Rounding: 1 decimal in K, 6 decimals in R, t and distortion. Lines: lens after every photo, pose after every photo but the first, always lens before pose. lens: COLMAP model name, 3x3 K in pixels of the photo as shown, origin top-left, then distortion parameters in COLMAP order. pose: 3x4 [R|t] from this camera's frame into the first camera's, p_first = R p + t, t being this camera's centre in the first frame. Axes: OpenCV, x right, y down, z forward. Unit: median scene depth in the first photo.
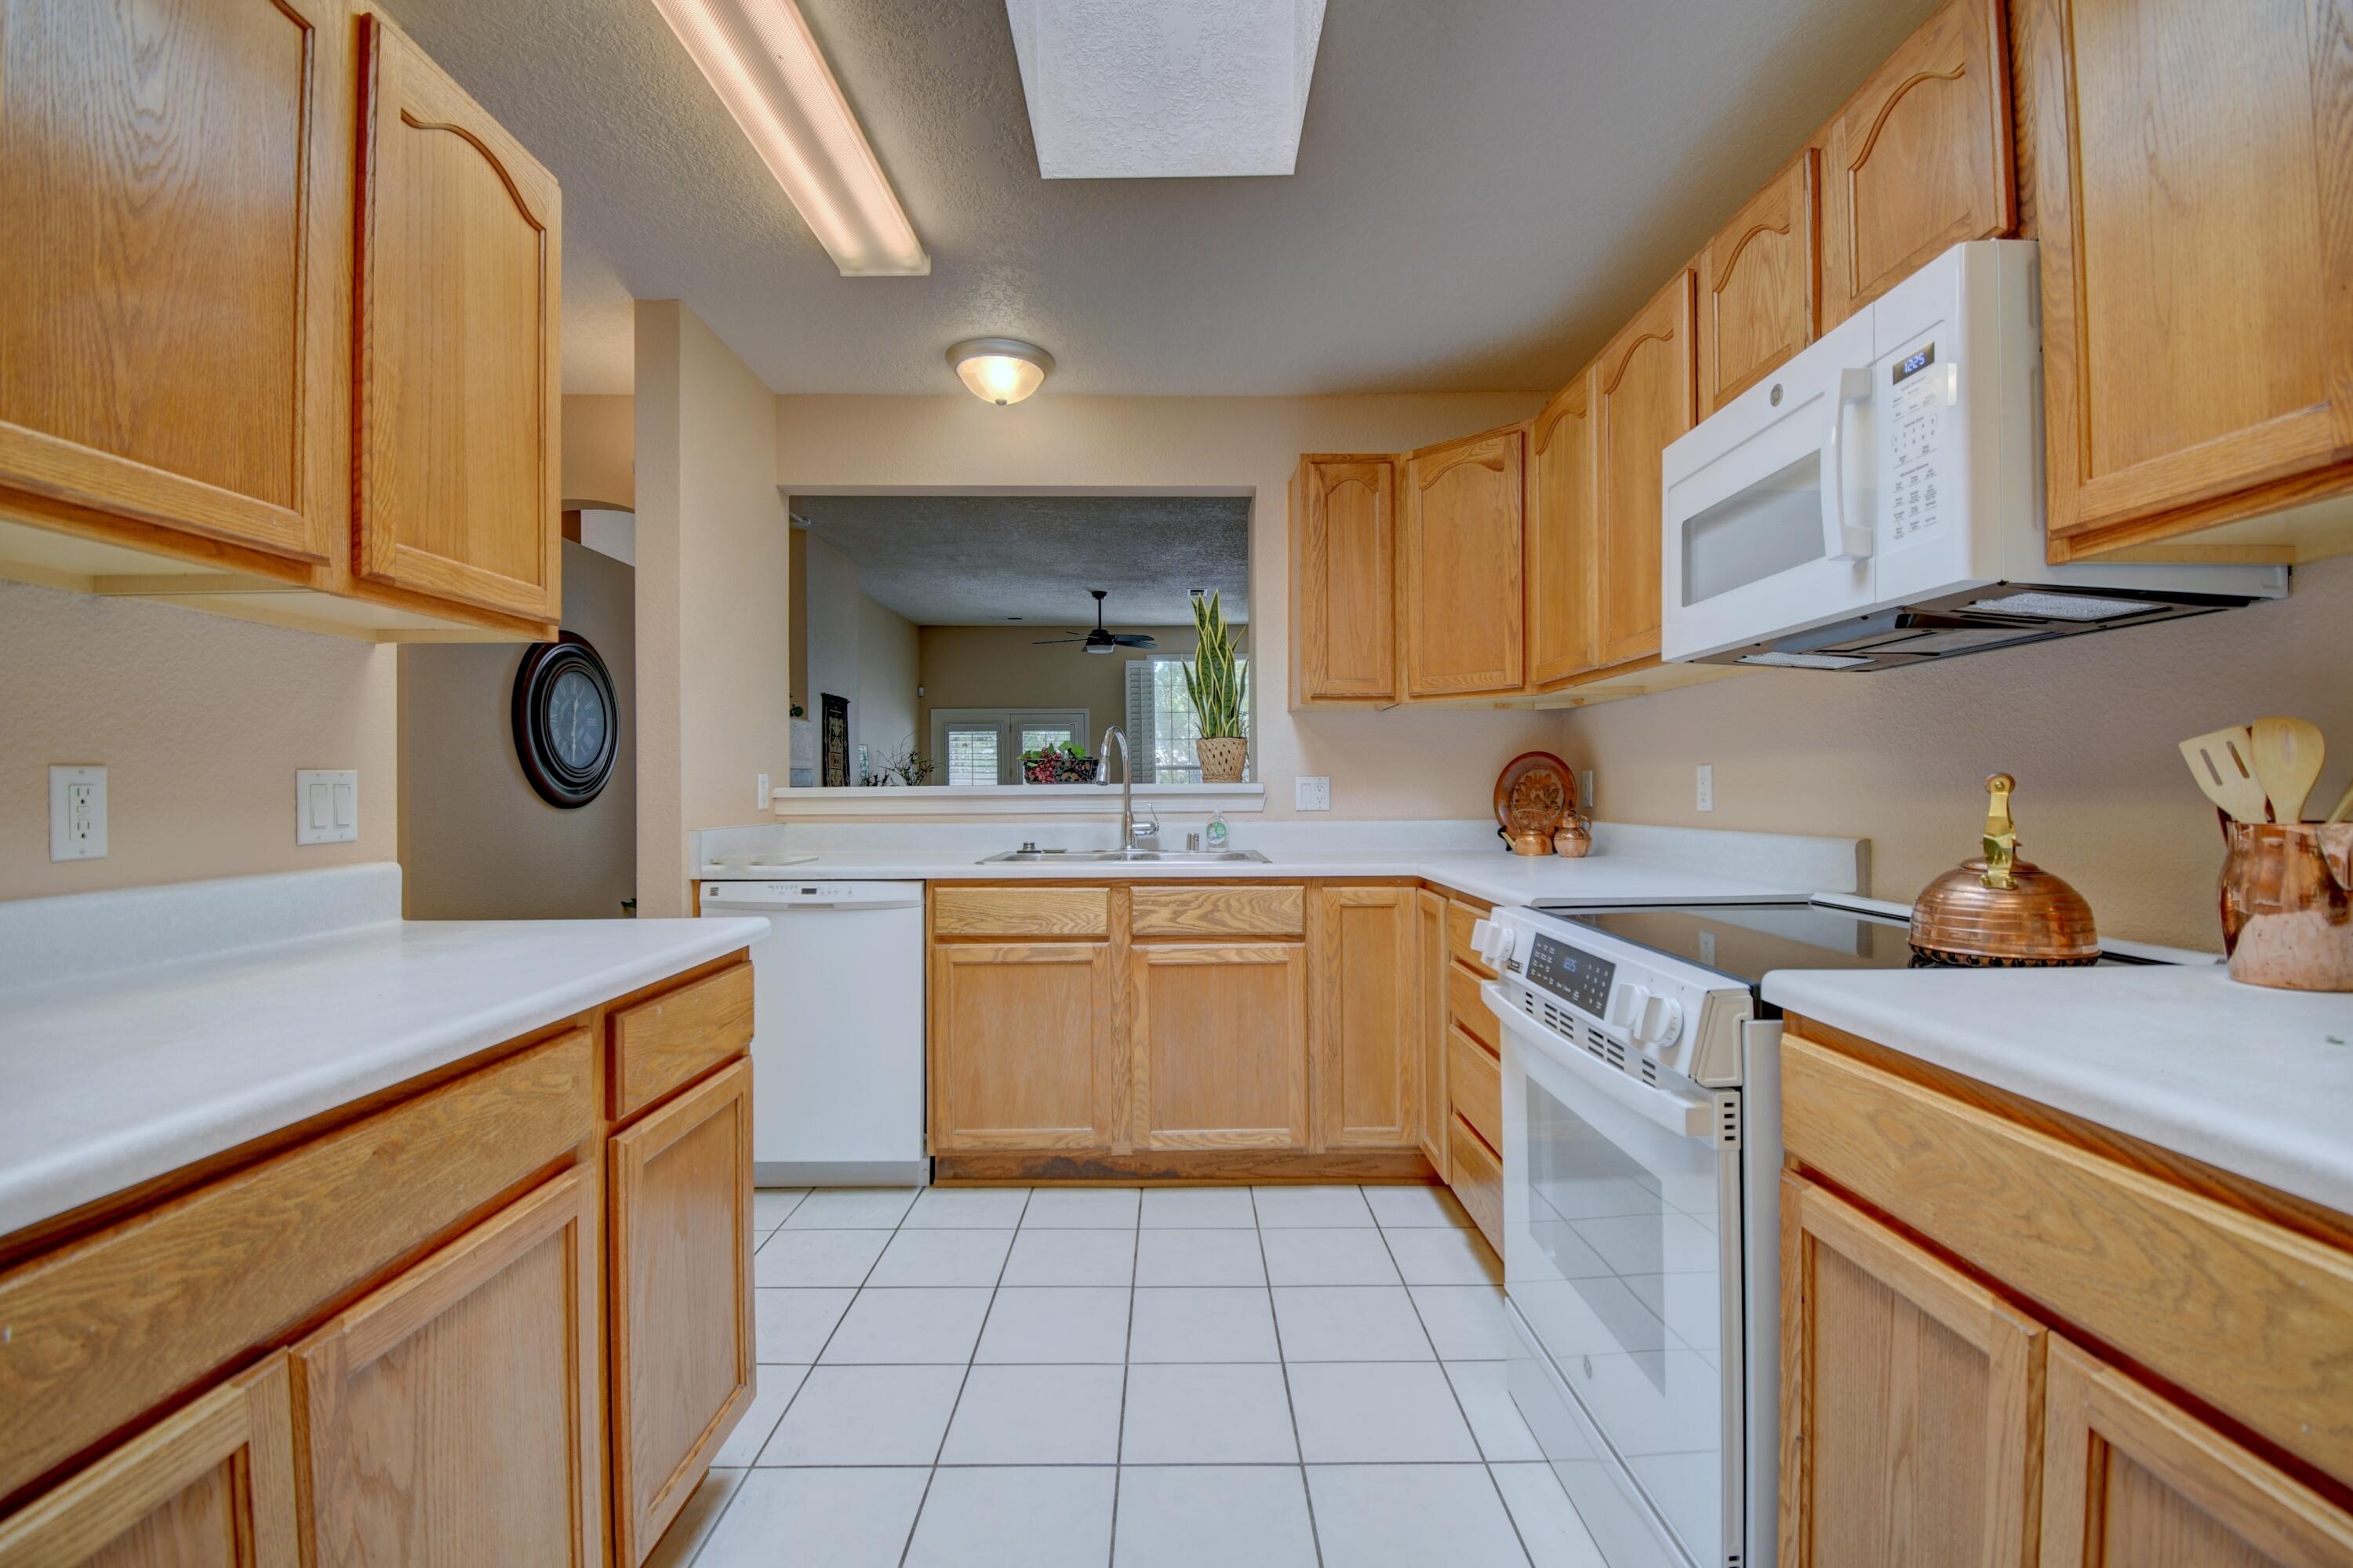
lens RADIAL K [[1035.6, 0, 1176.5], [0, 1035.6, 784.0], [0, 0, 1]] dist [0.002504, 0.000057]
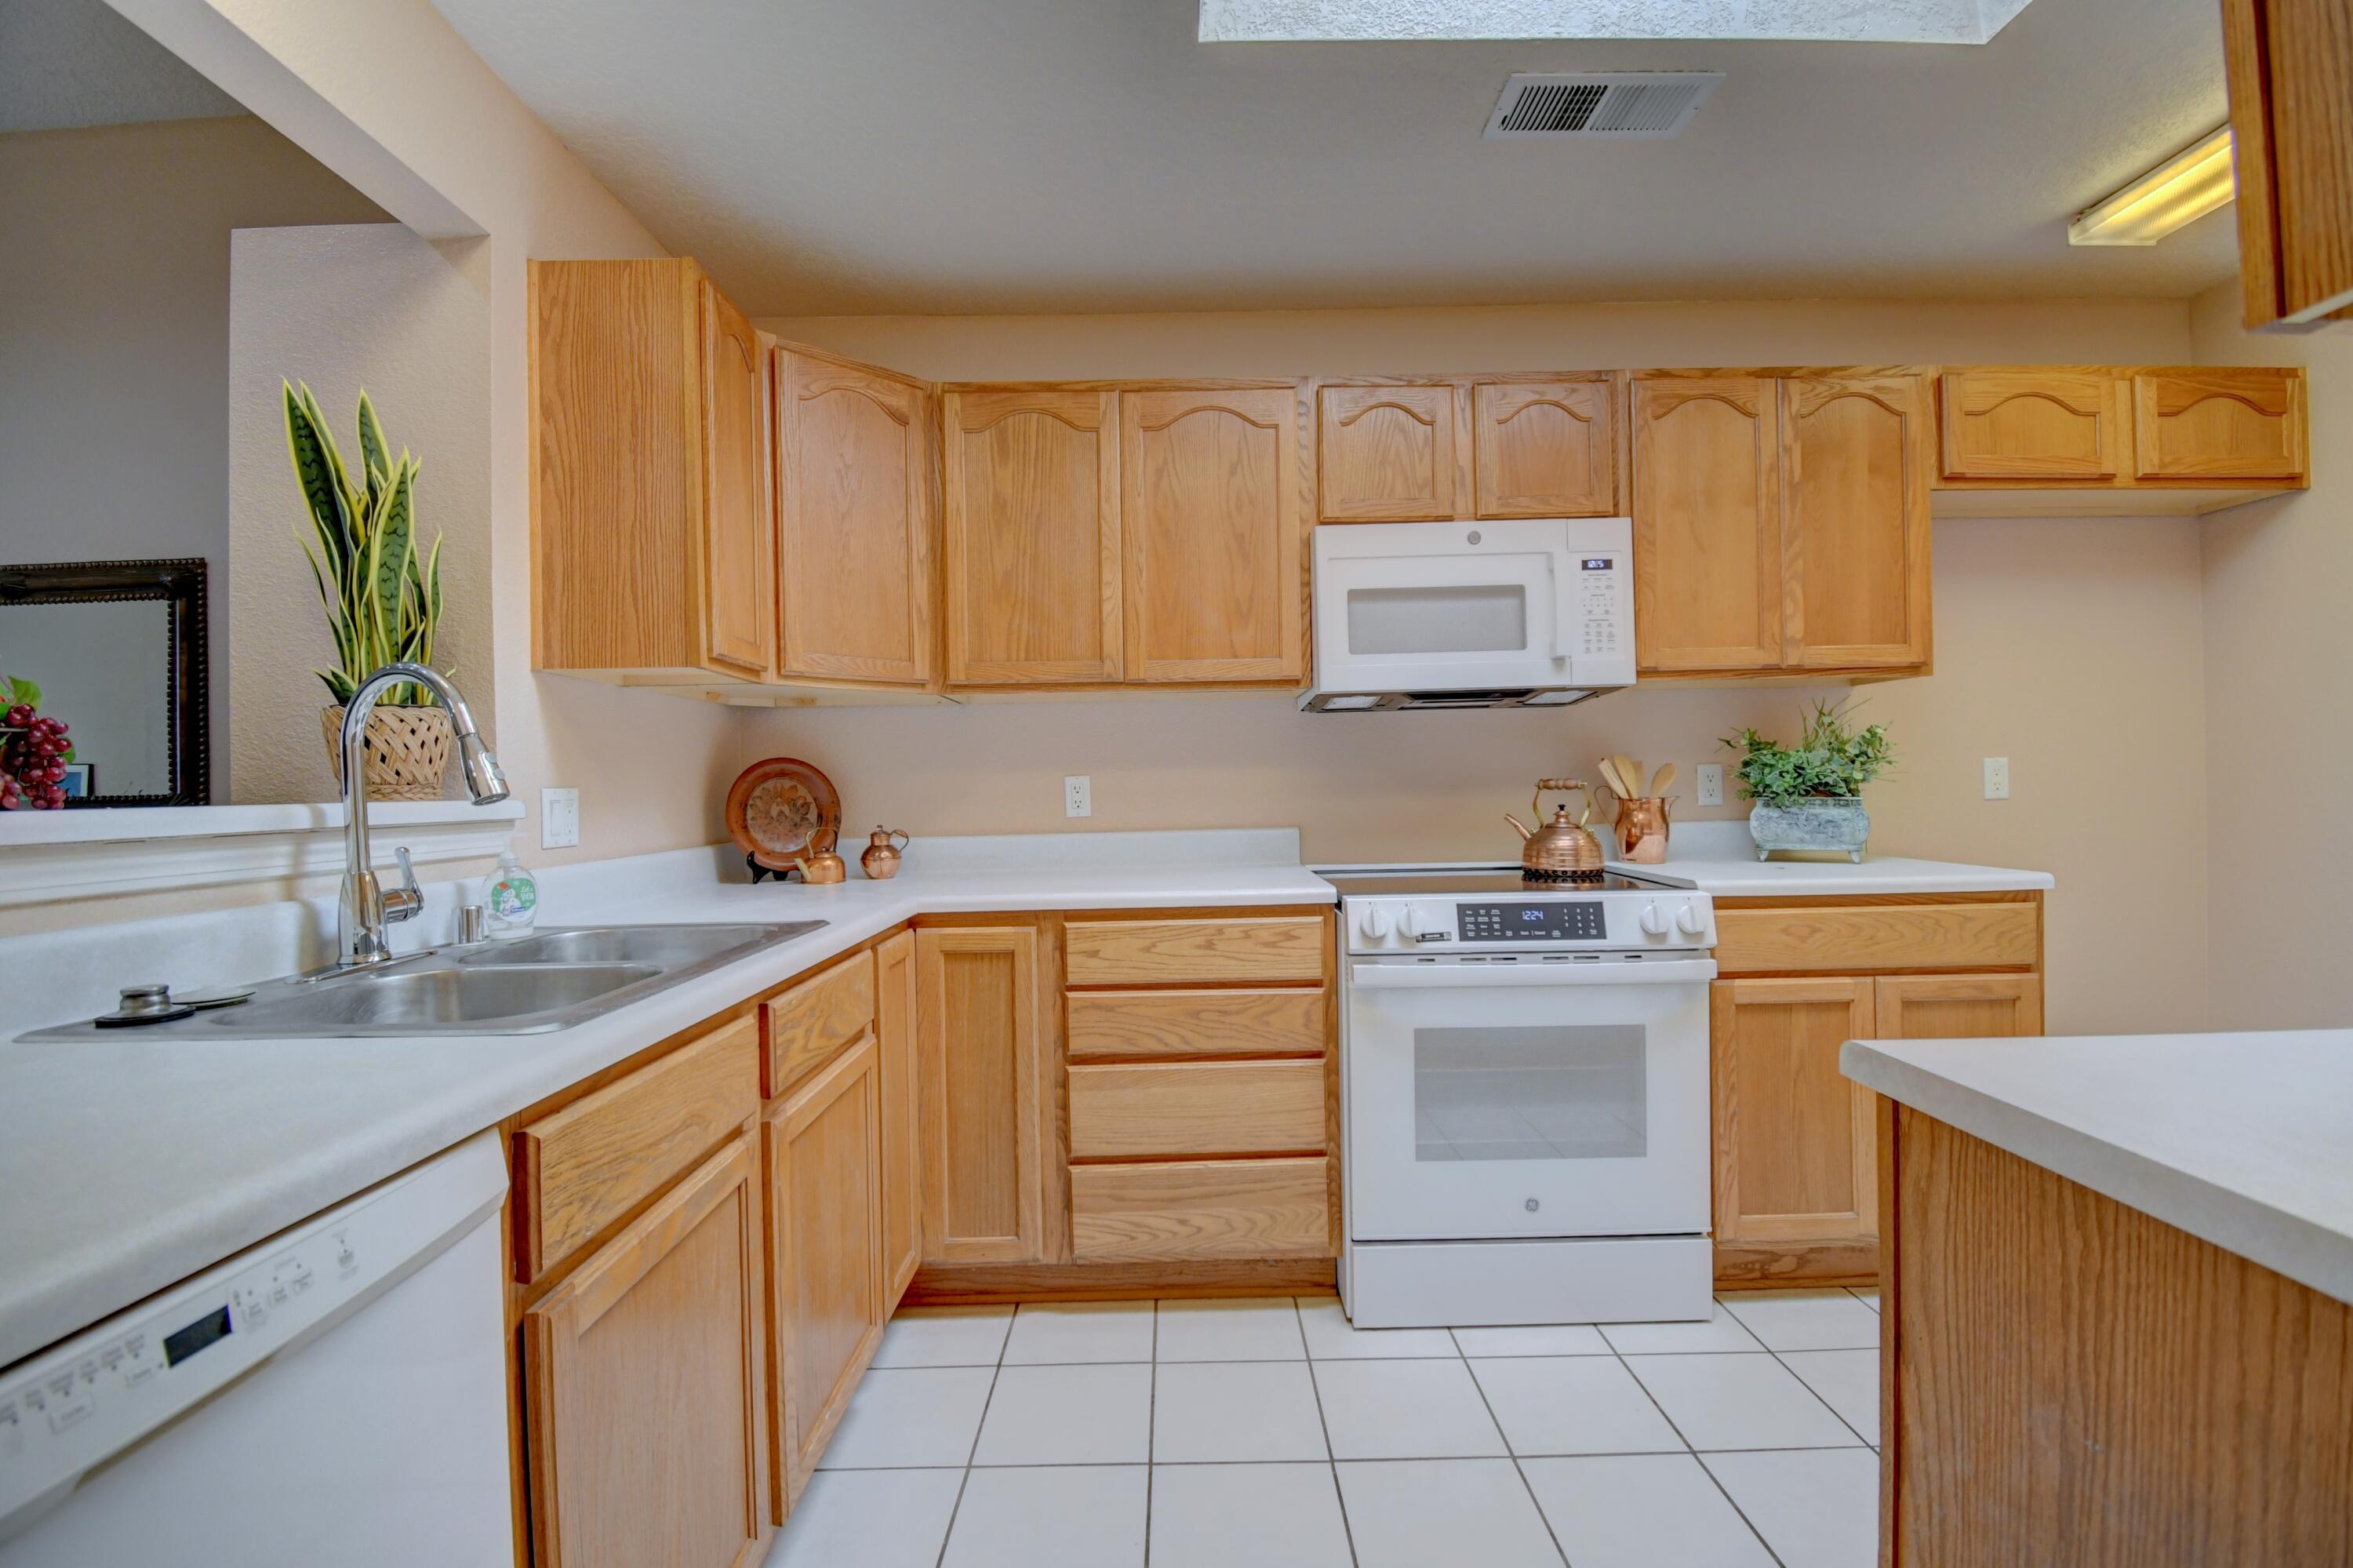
lens RADIAL K [[1035.6, 0, 1176.5], [0, 1035.6, 784.0], [0, 0, 1]] dist [0.002504, 0.000057]
pose [[0.010552, 0.007524, 0.999916, -0.669822], [0.017331, 0.999820, -0.007707, 0.001546], [-0.999794, 0.017411, 0.010420, 0.972948]]
